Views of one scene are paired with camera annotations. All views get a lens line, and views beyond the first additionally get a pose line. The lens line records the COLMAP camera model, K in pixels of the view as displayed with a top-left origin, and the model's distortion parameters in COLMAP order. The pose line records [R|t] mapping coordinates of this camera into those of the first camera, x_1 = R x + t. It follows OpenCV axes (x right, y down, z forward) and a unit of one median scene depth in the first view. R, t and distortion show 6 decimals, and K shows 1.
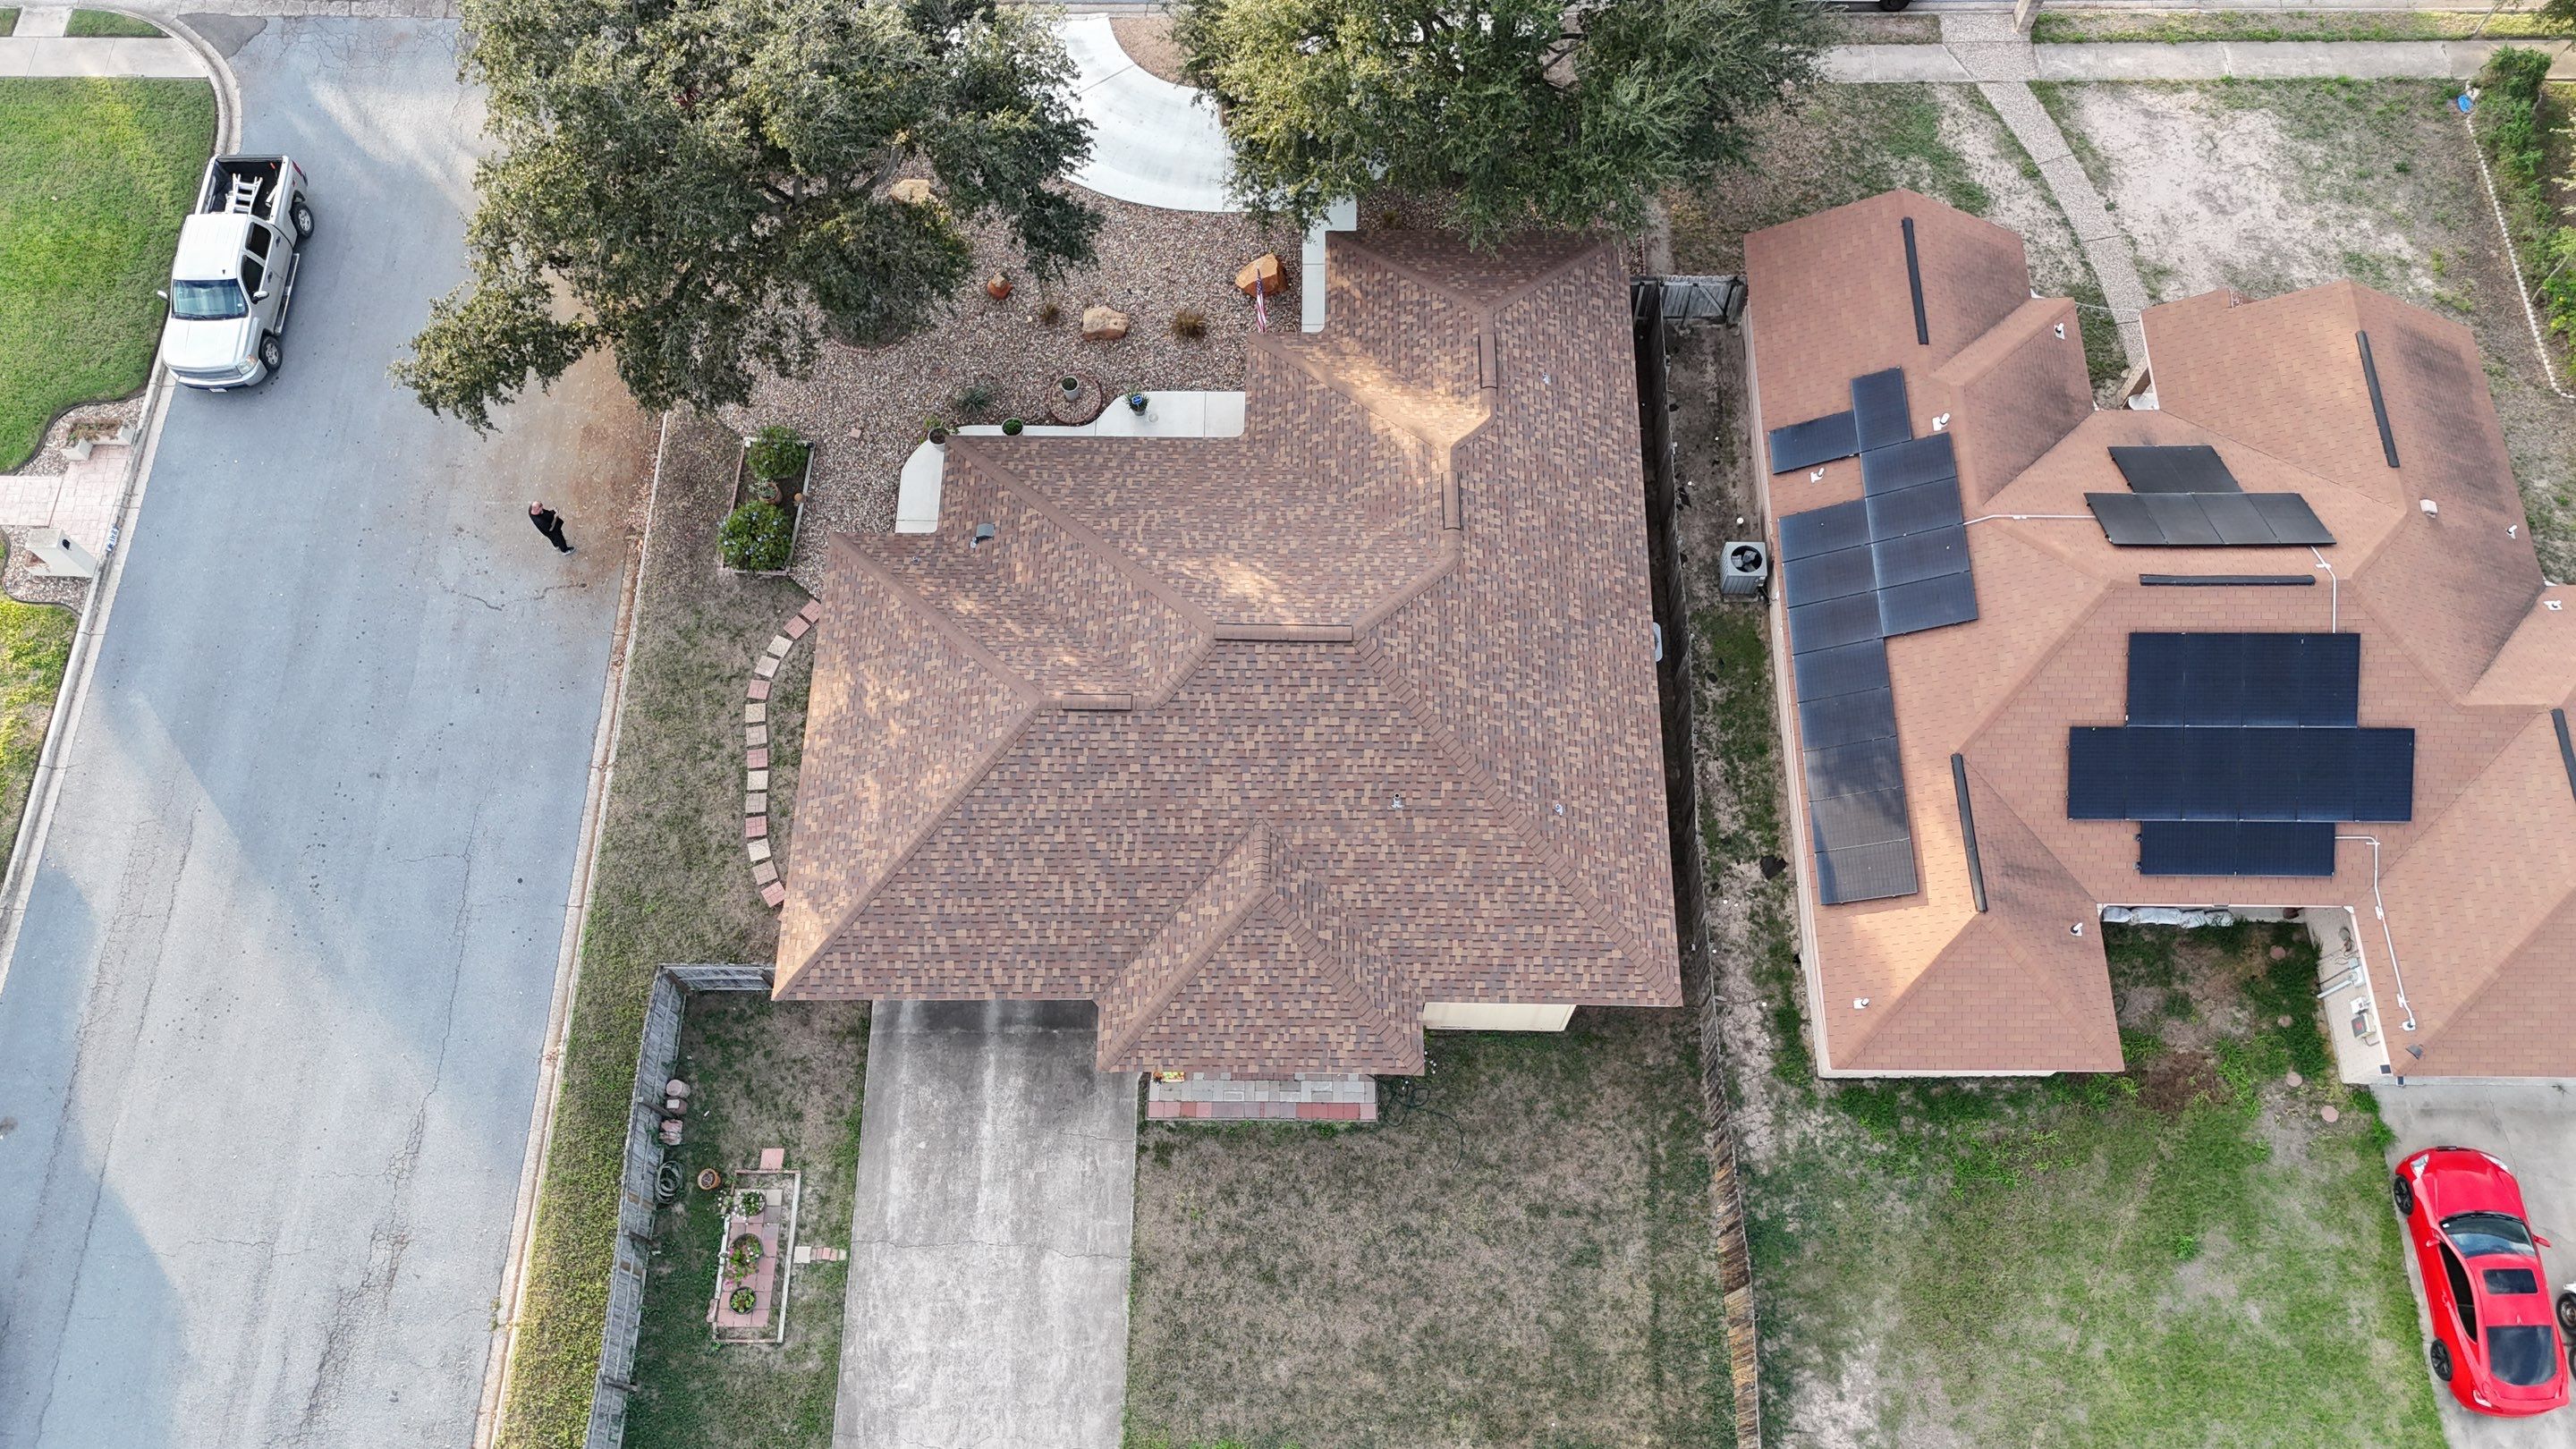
lens RADIAL K [[1814.4, 0, 1286.2], [0, 1814.4, 724.4], [0, 0, 1]] dist [-0.003236, -0.008995]
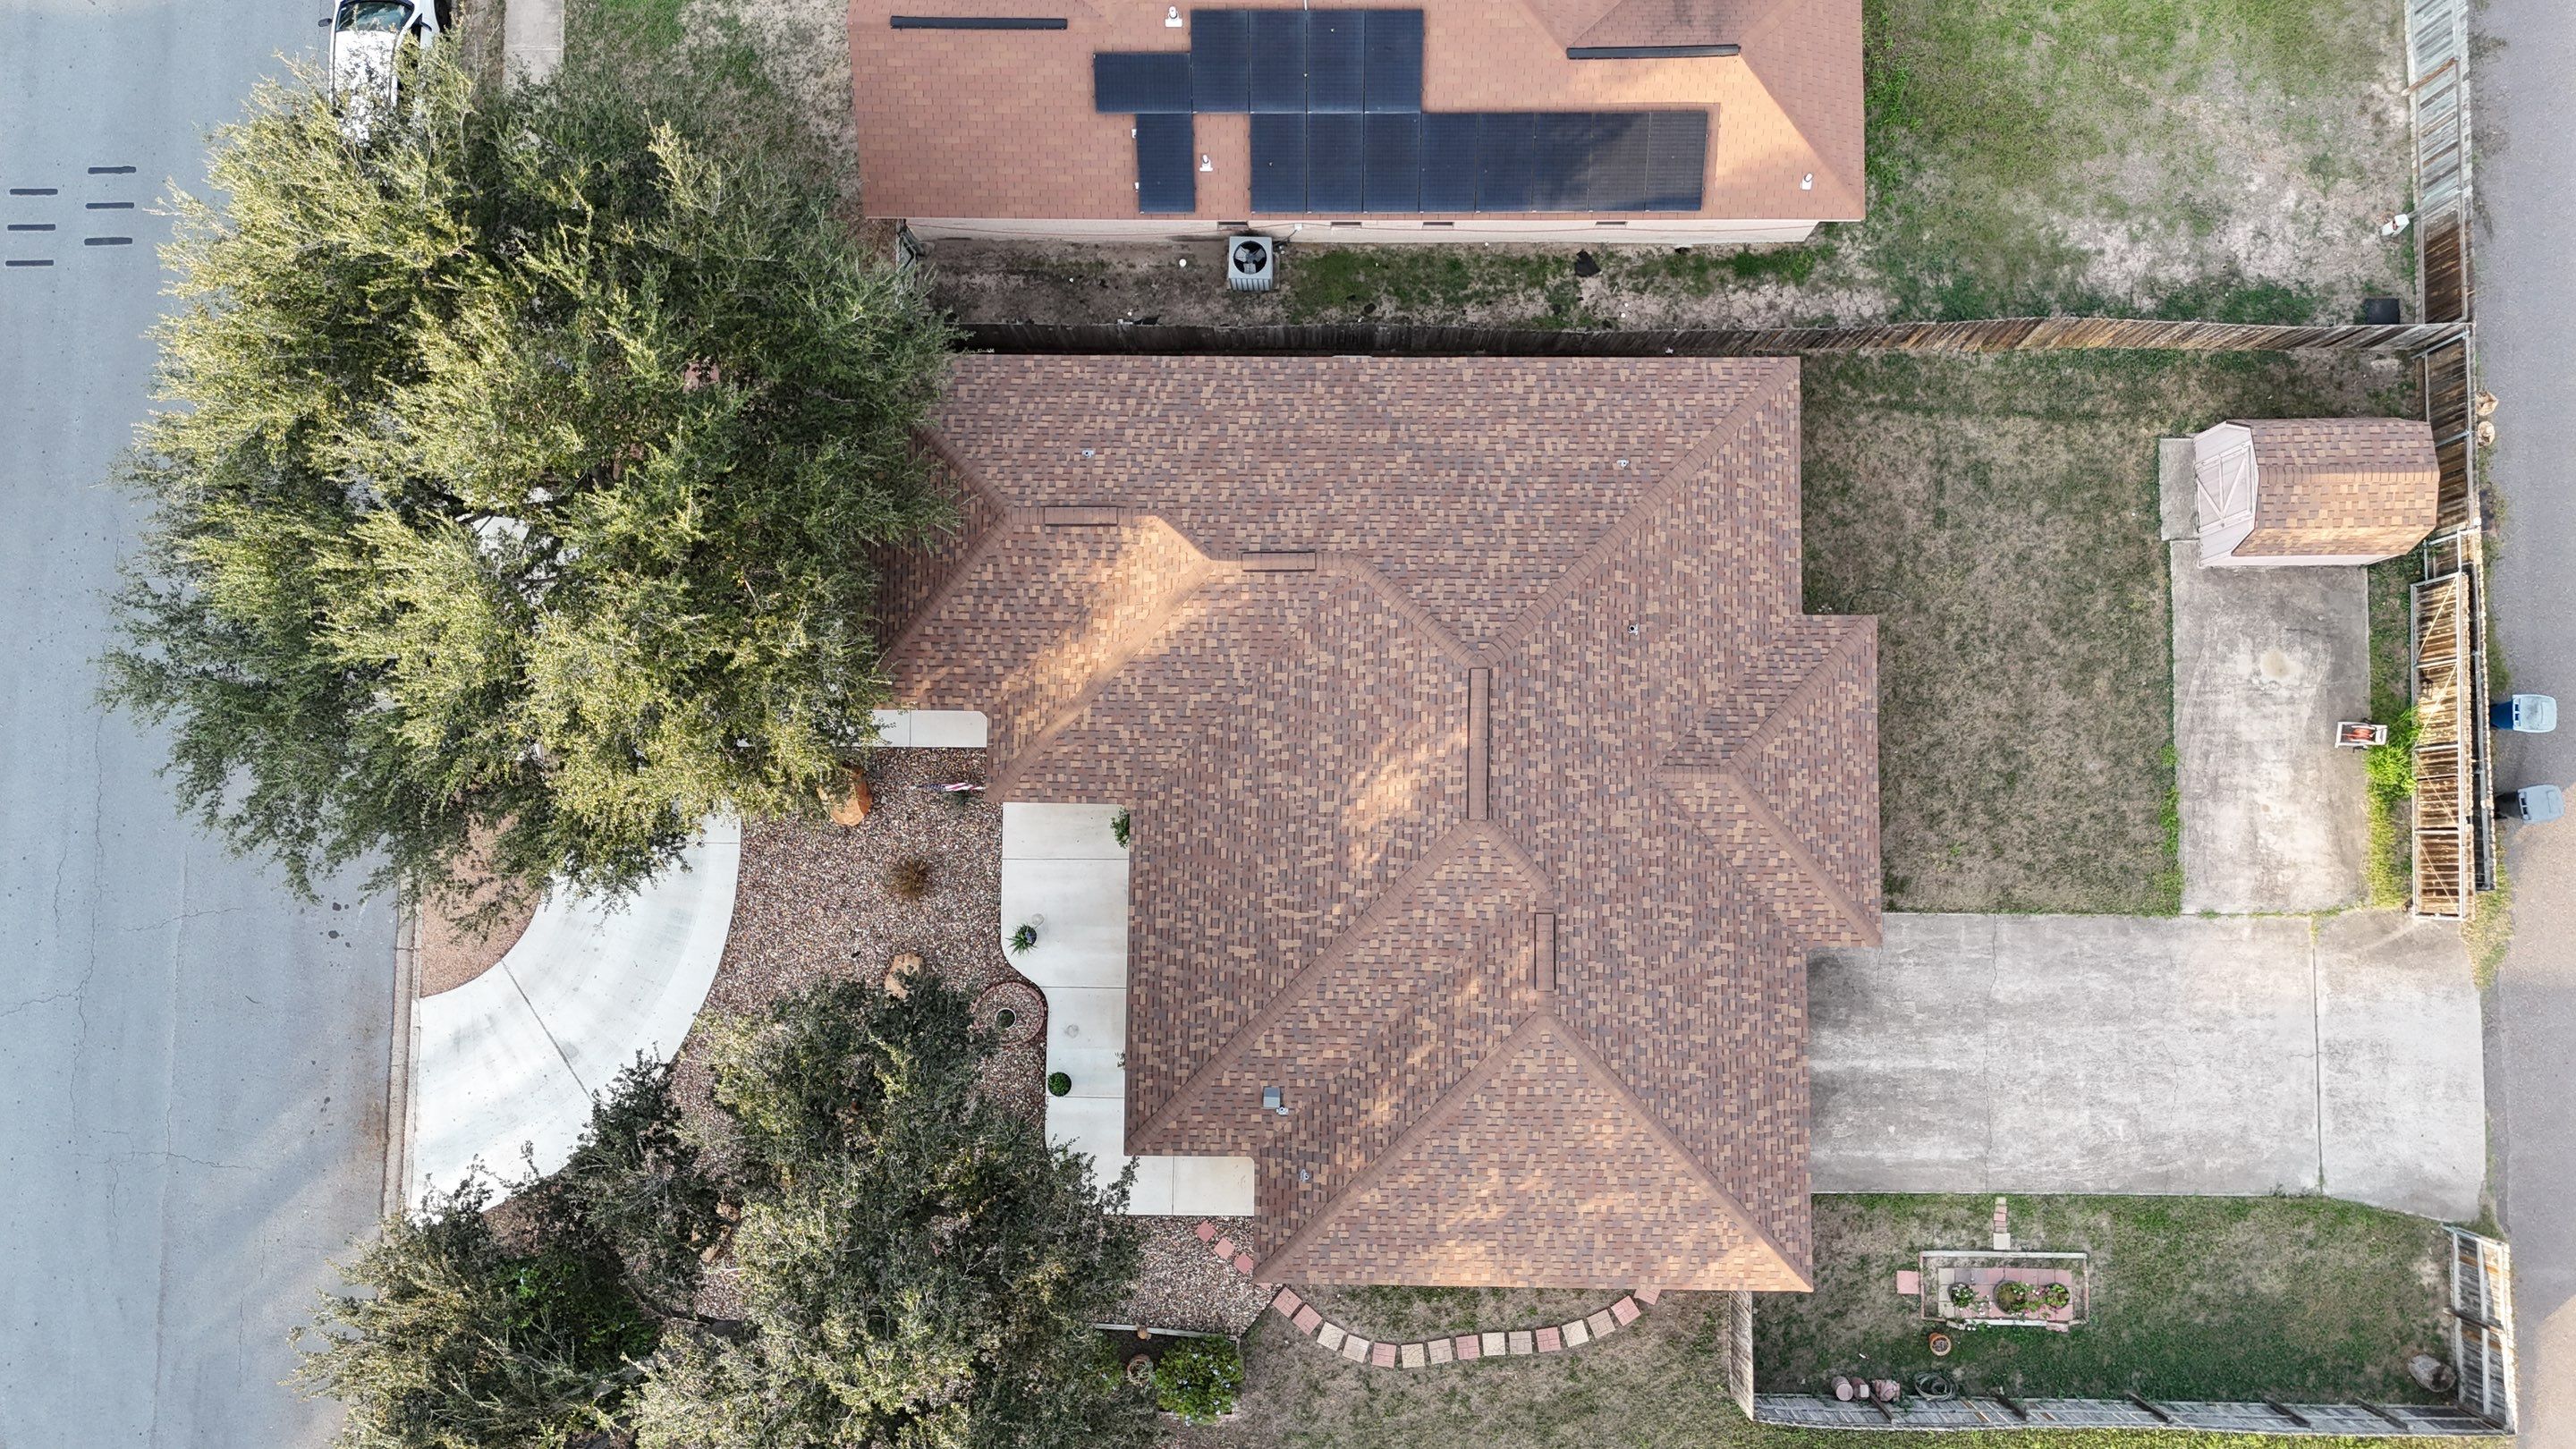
lens RADIAL K [[1814.4, 0, 1285.8], [0, 1814.4, 721.9], [0, 0, 1]] dist [-0.003236, -0.008995]
pose [[-0.001044, -0.996130, 0.087882, -0.065735], [0.930541, 0.031213, 0.364856, -0.445192], [-0.366187, 0.082159, 0.926907, 0.185002]]
